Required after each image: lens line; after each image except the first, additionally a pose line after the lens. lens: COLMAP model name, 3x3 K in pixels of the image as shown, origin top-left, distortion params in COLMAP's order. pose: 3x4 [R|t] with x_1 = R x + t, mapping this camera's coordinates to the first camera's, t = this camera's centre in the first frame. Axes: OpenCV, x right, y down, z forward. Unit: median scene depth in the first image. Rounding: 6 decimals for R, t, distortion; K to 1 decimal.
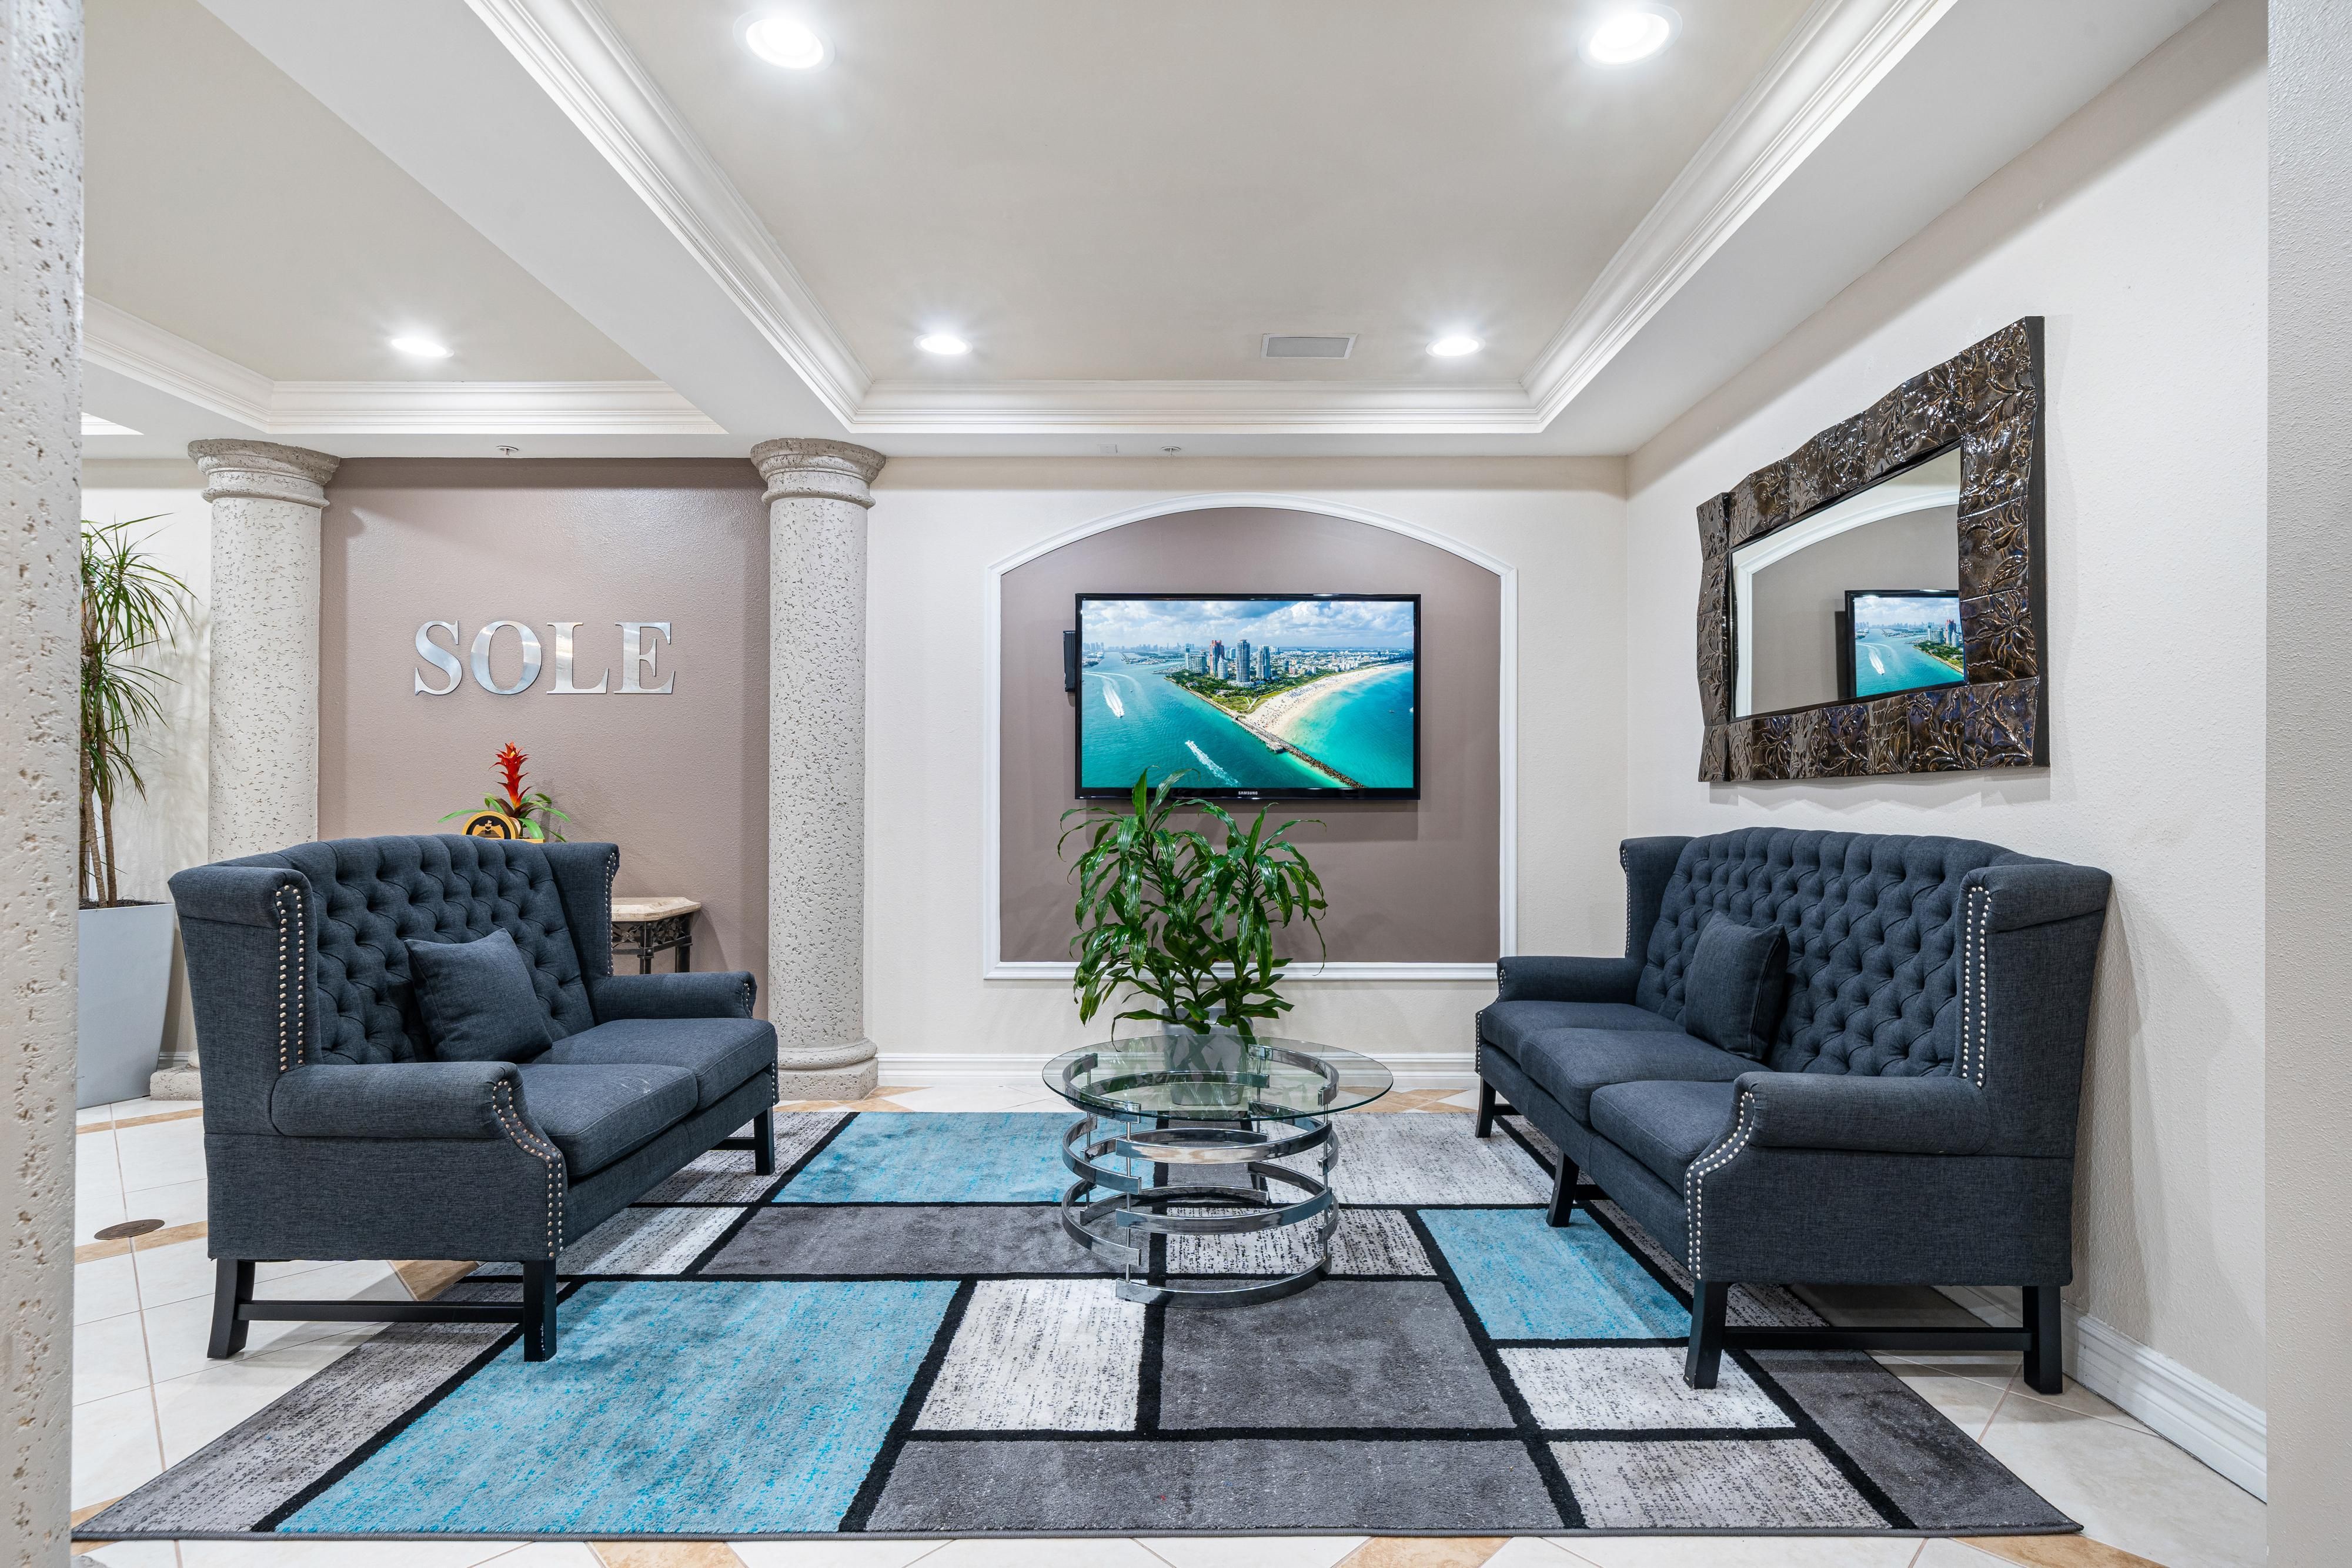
lens RADIAL K [[1126.2, 0, 1171.8], [0, 1126.2, 779.4], [0, 0, 1]] dist [0.003582, -0.000040]
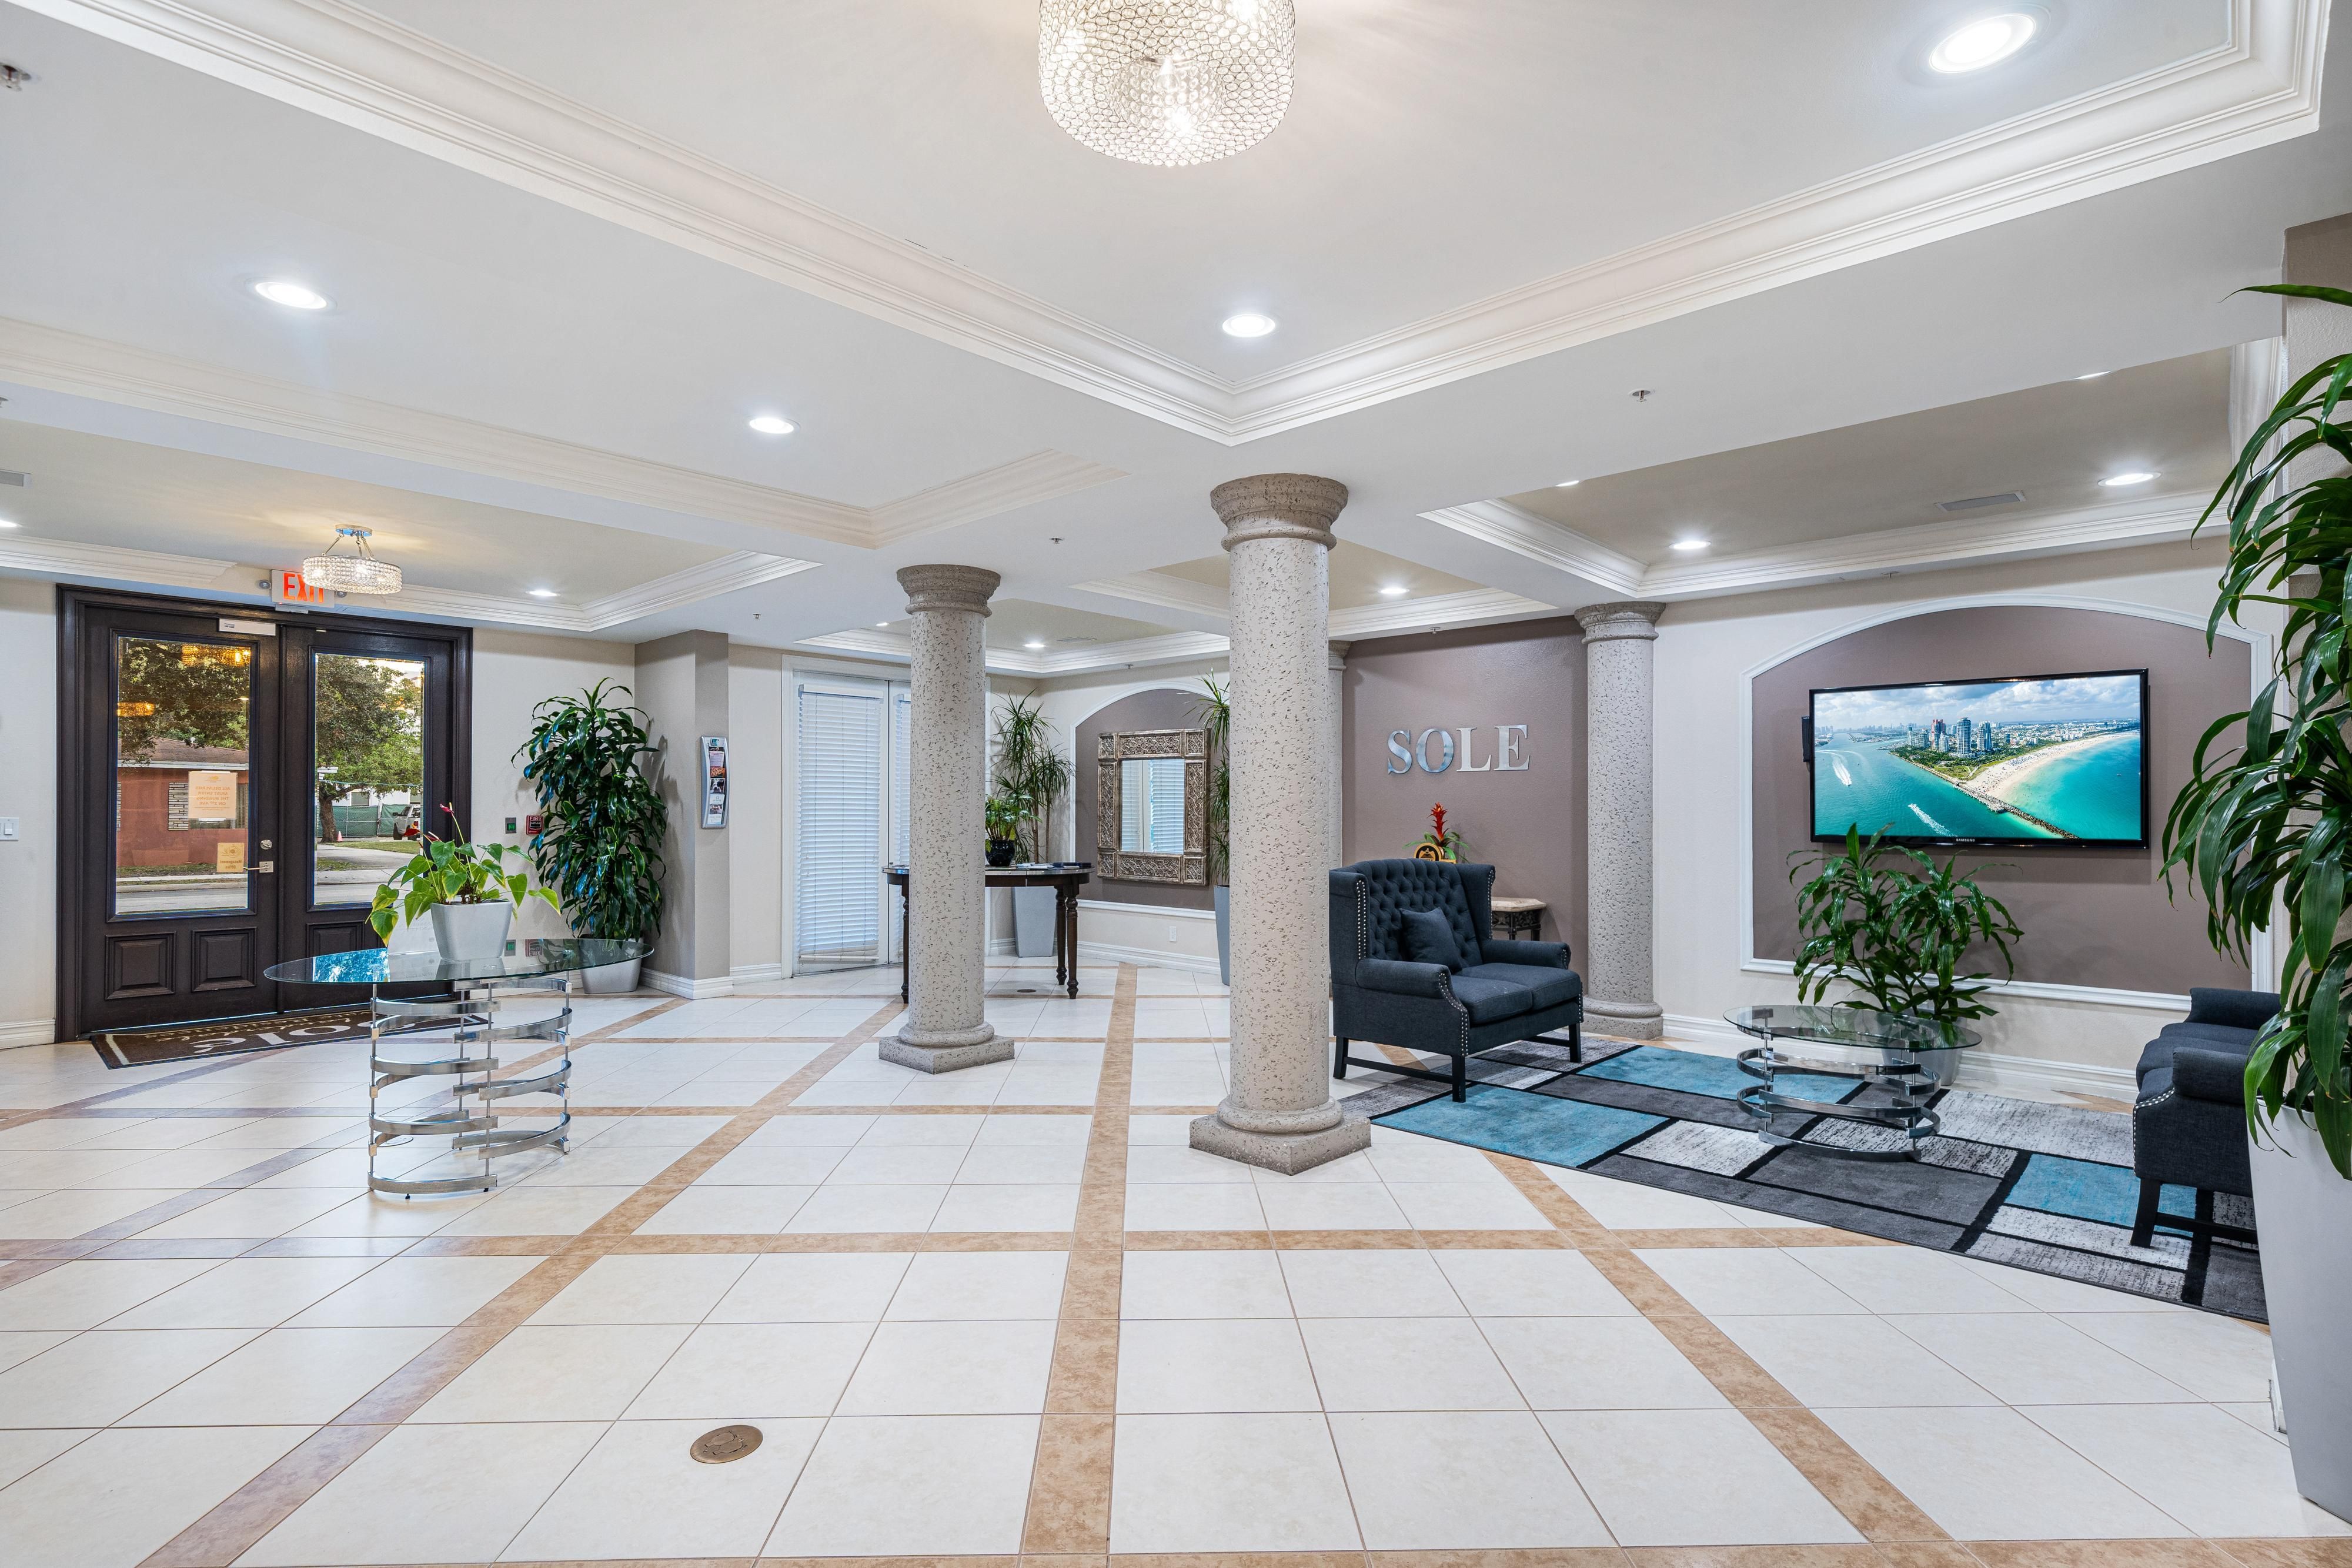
lens RADIAL K [[1126.2, 0, 1171.2], [0, 1126.2, 792.2], [0, 0, 1]] dist [0.003582, -0.000040]
pose [[0.731070, -0.008080, -0.682255, 0.303752], [0.007133, 0.999966, -0.004200, -0.047441], [0.682265, -0.001797, 0.731102, -0.562538]]
